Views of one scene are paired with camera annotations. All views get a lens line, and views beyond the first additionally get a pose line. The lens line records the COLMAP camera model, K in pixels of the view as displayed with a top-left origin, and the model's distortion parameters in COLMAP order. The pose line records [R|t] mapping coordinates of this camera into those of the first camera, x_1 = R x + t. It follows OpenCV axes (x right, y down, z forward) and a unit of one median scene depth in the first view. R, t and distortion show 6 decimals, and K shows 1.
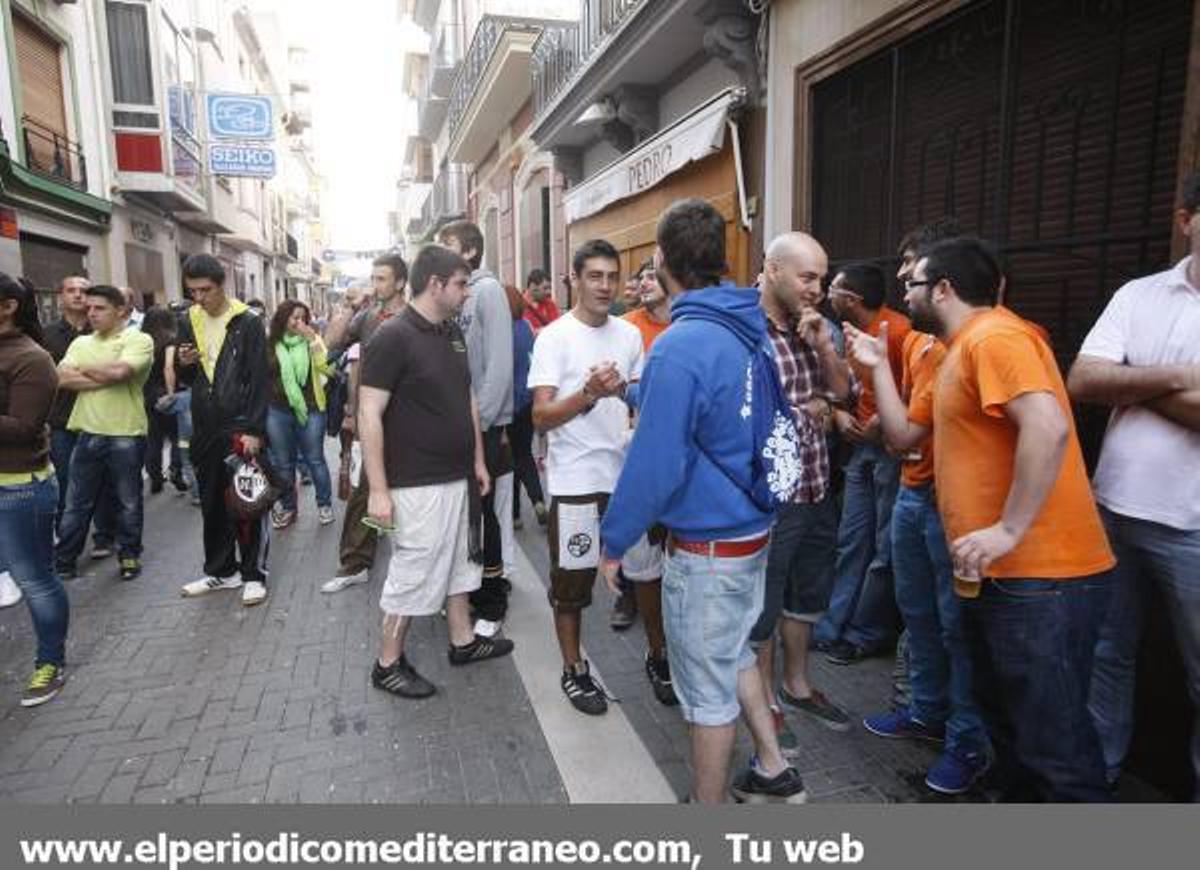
lens RADIAL K [[714.7, 0, 601.3], [0, 714.7, 410.7], [0, 0, 1]] dist [-0.025429, 0.005839]
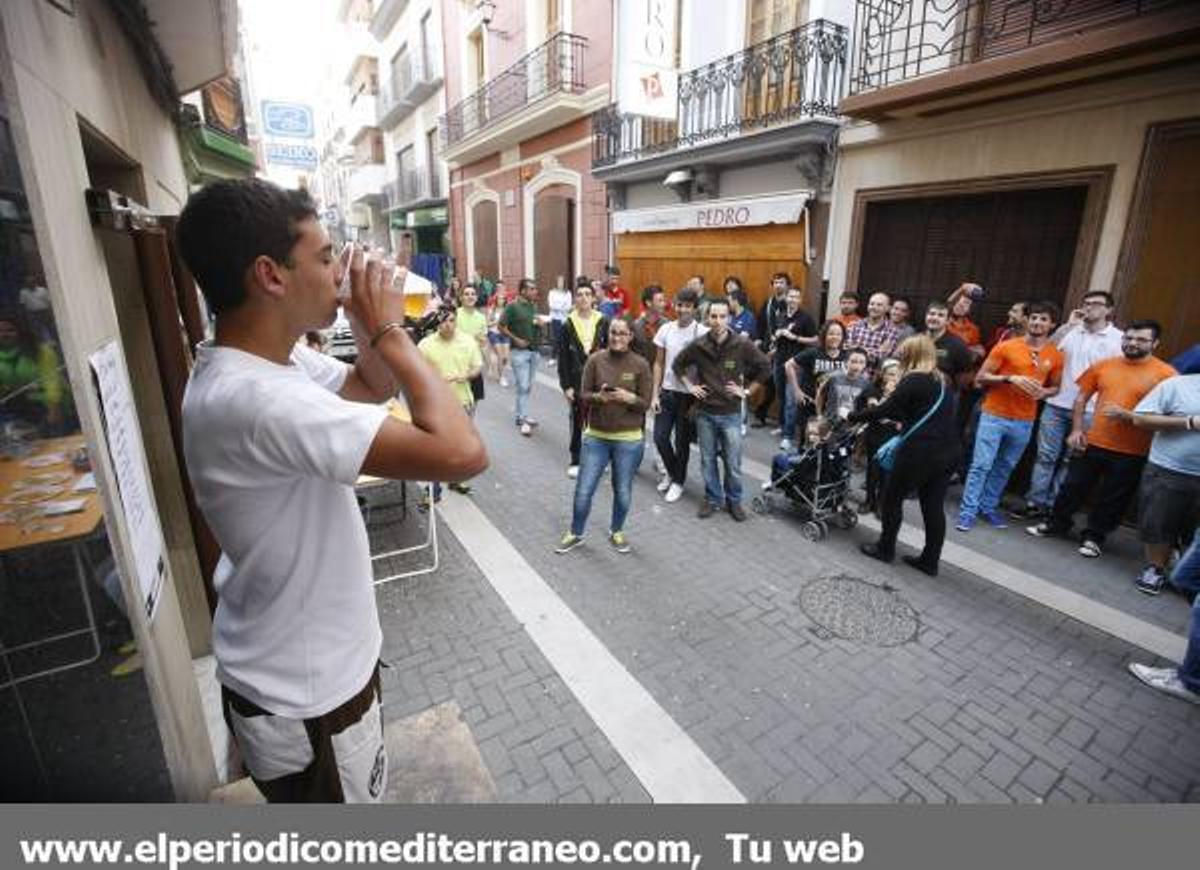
lens RADIAL K [[550.8, 0, 591.2], [0, 550.8, 398.7], [0, 0, 1]] dist [-0.045927, 0.012128]
pose [[0.969957, -0.043892, 0.239286, -0.625221], [0.016669, 0.993269, 0.114628, -0.066148], [-0.242707, -0.107196, 0.964159, -0.261515]]
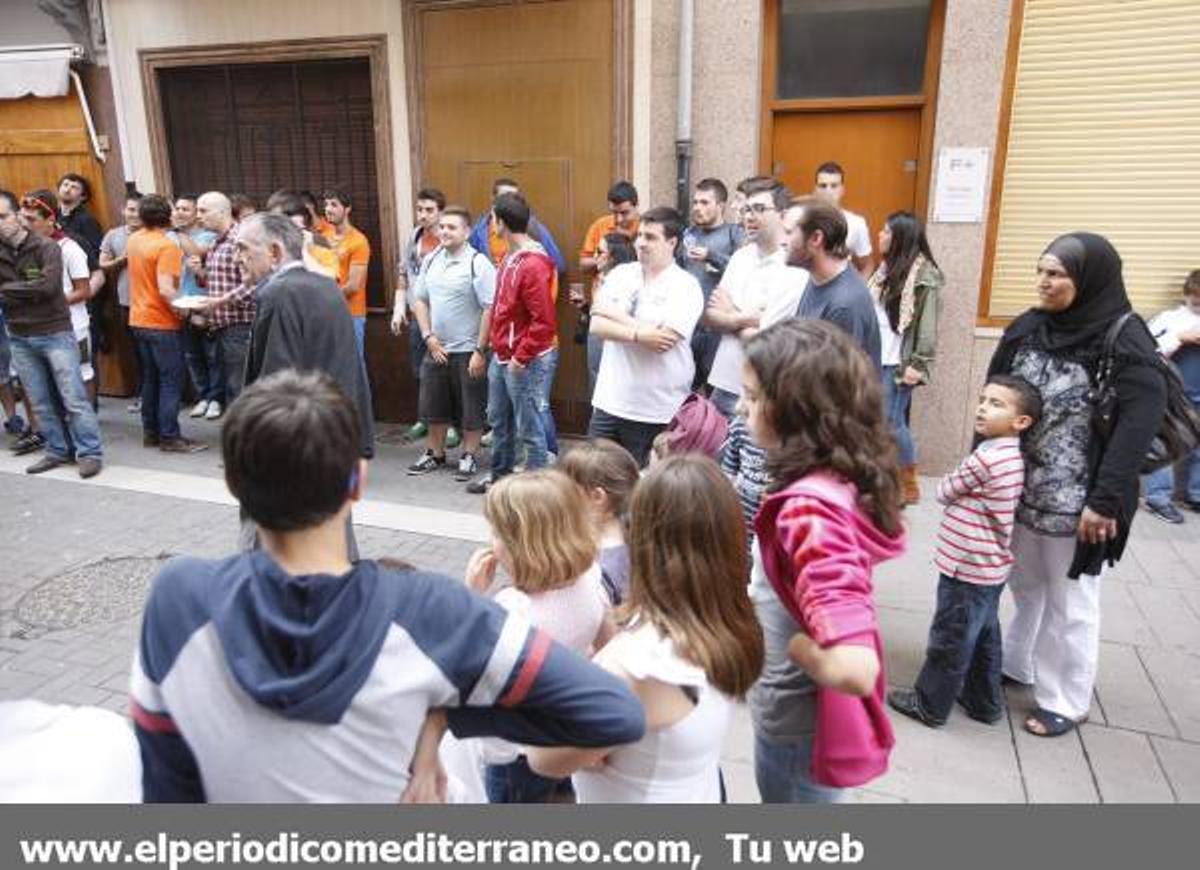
lens RADIAL K [[780.0, 0, 594.9], [0, 780.0, 414.2], [0, 0, 1]] dist [-0.030418, 0.035004]
pose [[0.572176, -0.207305, 0.793498, -0.434868], [0.100683, 0.977963, 0.182897, 0.026878], [-0.813927, -0.024758, 0.580439, -0.494450]]
